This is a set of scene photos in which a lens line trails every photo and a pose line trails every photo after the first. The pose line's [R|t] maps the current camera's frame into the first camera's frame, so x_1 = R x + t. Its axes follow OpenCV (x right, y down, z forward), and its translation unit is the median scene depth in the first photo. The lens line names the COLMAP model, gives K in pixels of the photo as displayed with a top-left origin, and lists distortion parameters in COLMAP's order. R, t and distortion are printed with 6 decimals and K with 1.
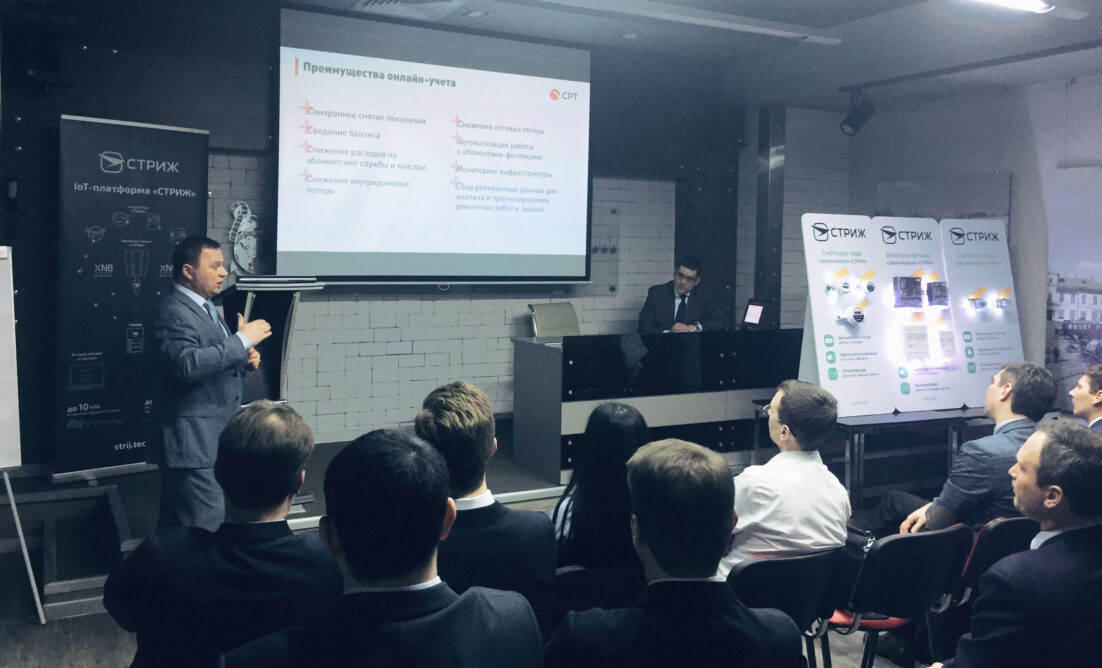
lens RADIAL K [[926.8, 0, 551.0], [0, 926.8, 332.5], [0, 0, 1]] dist [-0.019558, 0.000373]
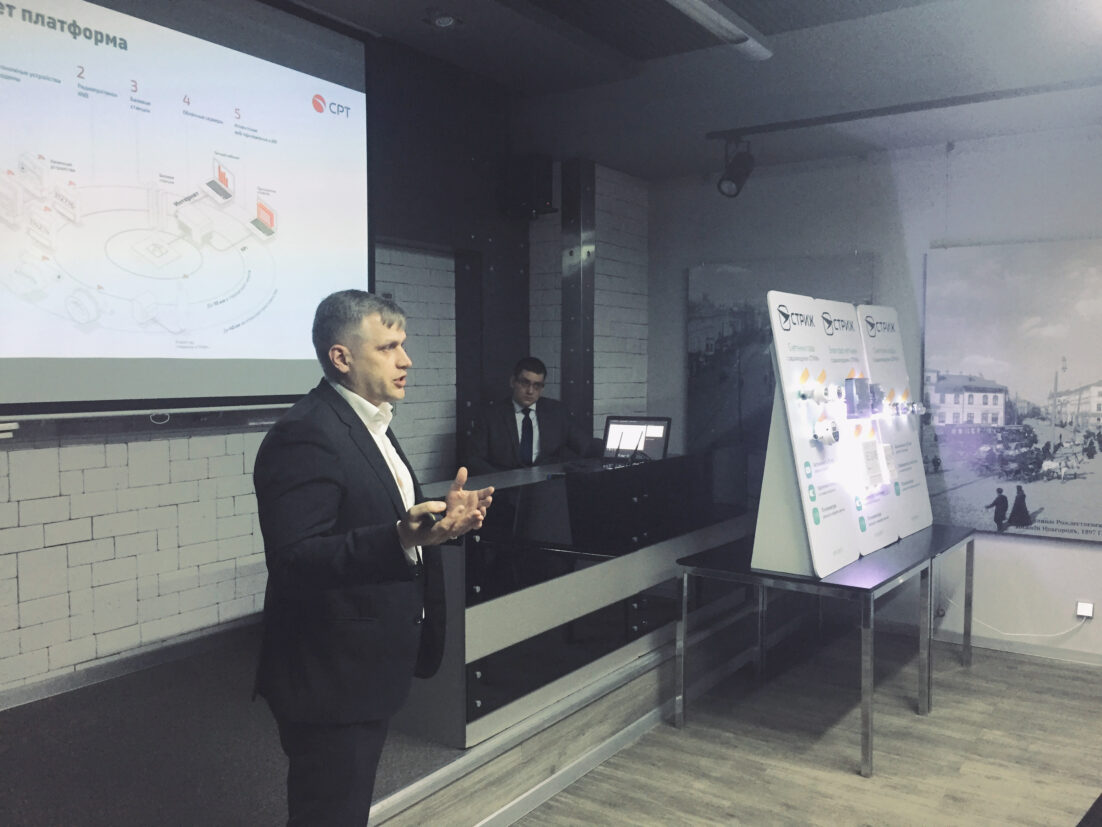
lens RADIAL K [[929.0, 0, 563.4], [0, 929.0, 450.9], [0, 0, 1]] dist [0.018790, -0.012061]
pose [[0.877375, -0.061381, 0.475863, -0.179492], [0.059341, 0.998051, 0.019327, -0.026820], [-0.476122, 0.011281, 0.879307, 0.400505]]
